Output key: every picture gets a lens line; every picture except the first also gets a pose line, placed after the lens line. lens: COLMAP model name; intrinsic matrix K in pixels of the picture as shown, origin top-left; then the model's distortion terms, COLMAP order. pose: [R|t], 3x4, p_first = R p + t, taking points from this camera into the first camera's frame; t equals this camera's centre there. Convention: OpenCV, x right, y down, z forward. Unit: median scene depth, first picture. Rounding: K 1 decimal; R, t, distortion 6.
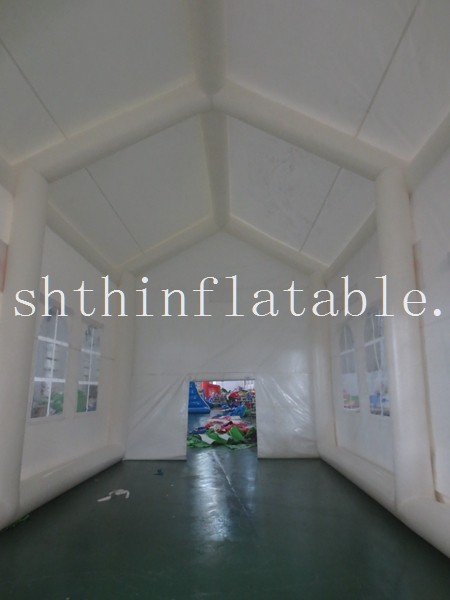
lens RADIAL K [[446.6, 0, 225.0], [0, 446.6, 300.0], [0, 0, 1]] dist [0.000894, -0.003042]
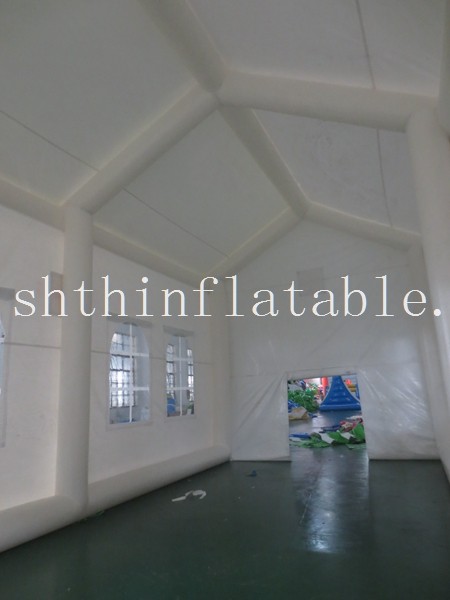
lens RADIAL K [[446.6, 0, 225.0], [0, 446.6, 300.0], [0, 0, 1]] dist [0.000894, -0.003042]
pose [[0.916282, -0.129795, -0.378919, 0.190773], [0.132334, 0.991014, -0.019459, 0.010295], [0.378040, -0.032314, 0.925225, 0.054666]]
